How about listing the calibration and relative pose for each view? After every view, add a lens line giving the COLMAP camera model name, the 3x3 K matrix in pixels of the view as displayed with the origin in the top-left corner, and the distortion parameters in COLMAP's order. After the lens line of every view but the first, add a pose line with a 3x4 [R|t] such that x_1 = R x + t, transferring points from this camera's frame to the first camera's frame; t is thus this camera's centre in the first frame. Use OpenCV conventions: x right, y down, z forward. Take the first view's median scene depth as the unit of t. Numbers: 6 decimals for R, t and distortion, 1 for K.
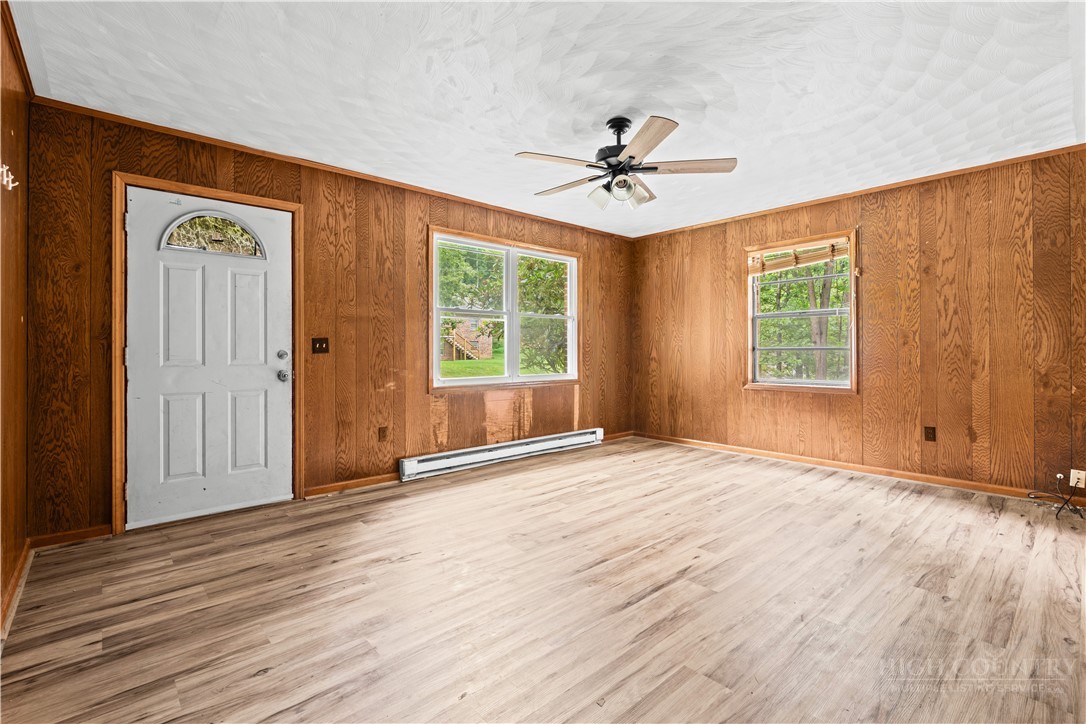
lens RADIAL K [[485.0, 0, 545.0], [0, 485.0, 346.6], [0, 0, 1]] dist [-0.009576, 0.000188]
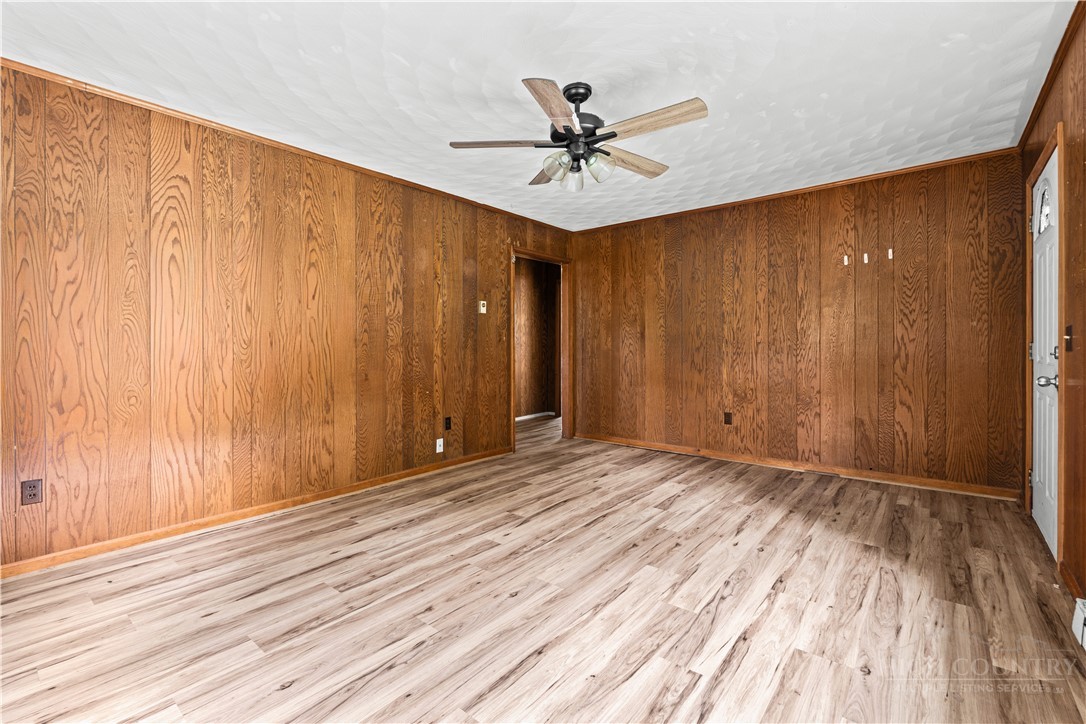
lens RADIAL K [[485.0, 0, 552.9], [0, 485.0, 353.3], [0, 0, 1]] dist [-0.009576, 0.000188]
pose [[-0.985942, 0.007902, -0.166899, 0.261465], [0.006155, 0.999921, 0.010984, 0.005165], [0.166973, 0.009803, -0.985913, 1.409072]]
